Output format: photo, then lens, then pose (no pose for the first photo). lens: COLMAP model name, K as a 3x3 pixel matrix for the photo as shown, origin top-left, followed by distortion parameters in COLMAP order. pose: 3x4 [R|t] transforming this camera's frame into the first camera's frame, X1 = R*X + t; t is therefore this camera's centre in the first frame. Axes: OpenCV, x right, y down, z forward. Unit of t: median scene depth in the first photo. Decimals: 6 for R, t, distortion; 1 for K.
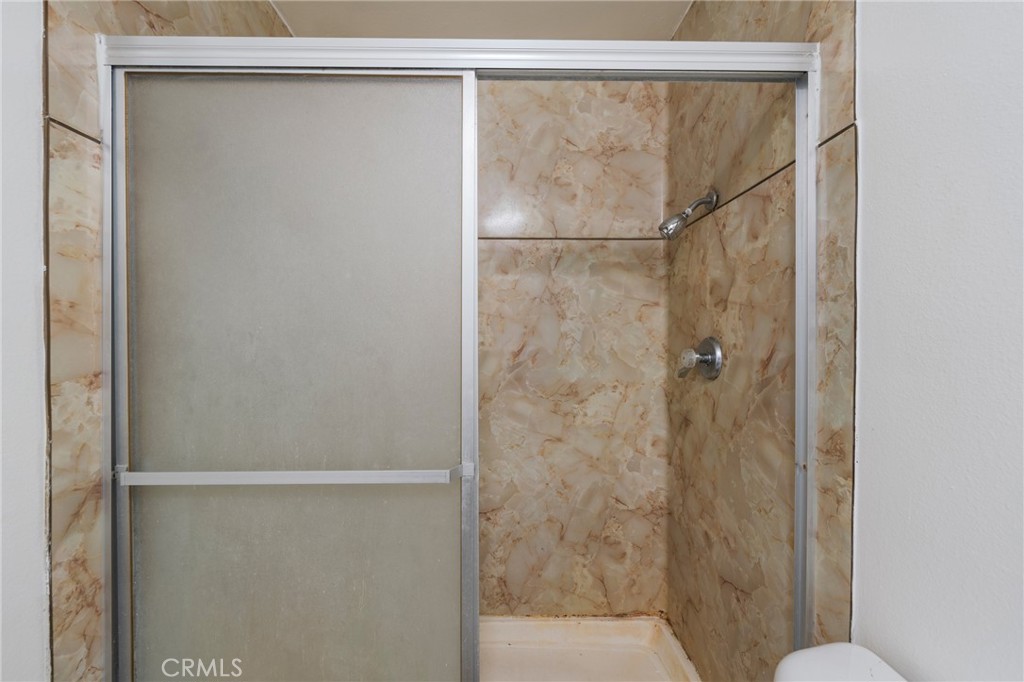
lens RADIAL K [[416.2, 0, 511.9], [0, 416.2, 336.7], [0, 0, 1]] dist [-0.000919, -0.000179]
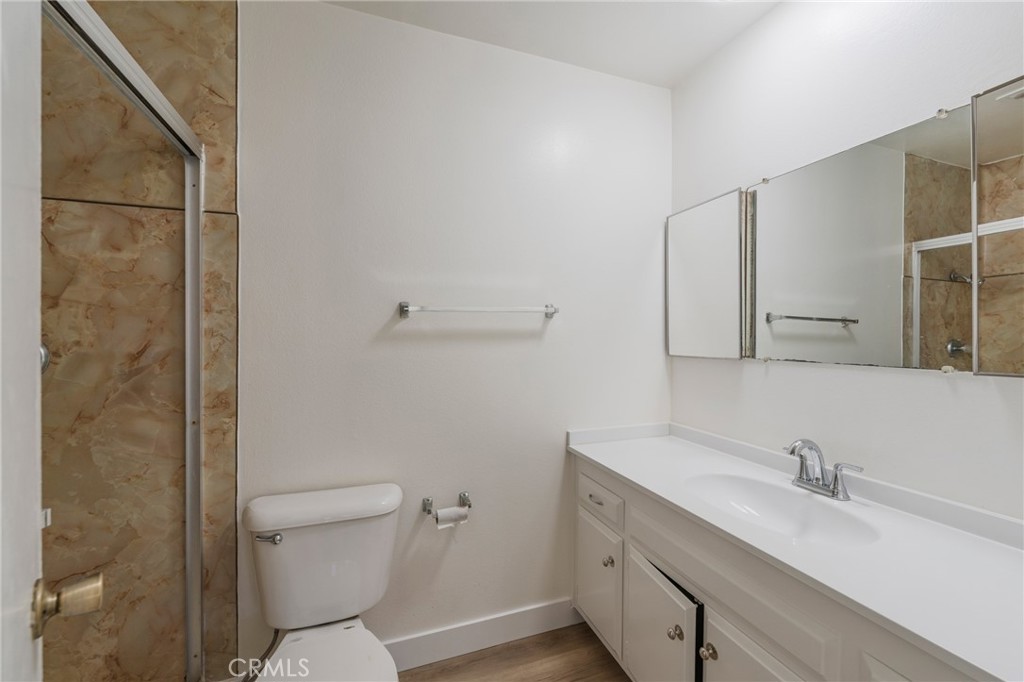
lens RADIAL K [[416.2, 0, 511.8], [0, 416.2, 342.4], [0, 0, 1]] dist [-0.000919, -0.000179]
pose [[-0.336036, 0.001839, 0.941847, -0.942522], [0.002326, 0.999997, -0.001123, 0.028093], [-0.941846, 0.001813, -0.336039, 0.379986]]
